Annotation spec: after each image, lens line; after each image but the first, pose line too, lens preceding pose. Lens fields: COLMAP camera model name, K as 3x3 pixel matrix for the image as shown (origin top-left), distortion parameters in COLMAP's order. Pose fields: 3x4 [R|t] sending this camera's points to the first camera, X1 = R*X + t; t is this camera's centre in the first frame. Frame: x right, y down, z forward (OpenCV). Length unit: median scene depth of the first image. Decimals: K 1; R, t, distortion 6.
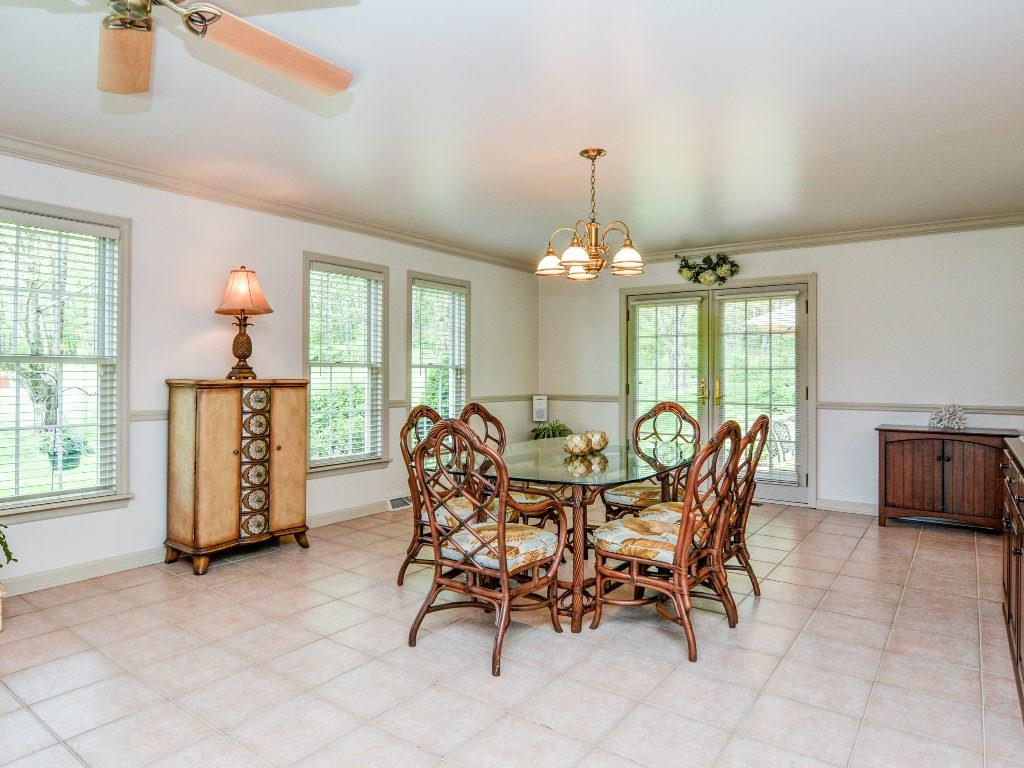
lens RADIAL K [[632.4, 0, 509.5], [0, 632.4, 365.8], [0, 0, 1]] dist [-0.032987, -0.002066]
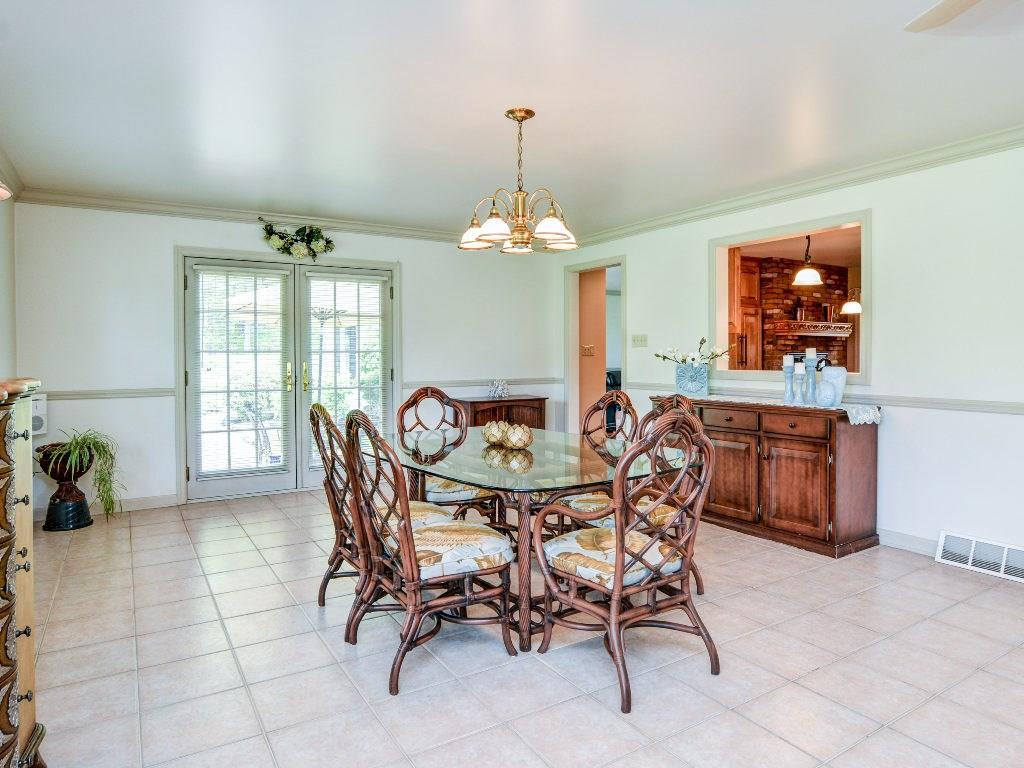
lens RADIAL K [[632.4, 0, 509.5], [0, 632.4, 365.8], [0, 0, 1]] dist [-0.032987, -0.002066]
pose [[0.379991, -0.022134, 0.924725, -0.413598], [-0.005404, 0.999643, 0.026147, -0.000271], [-0.924974, -0.014933, 0.379736, 0.385695]]
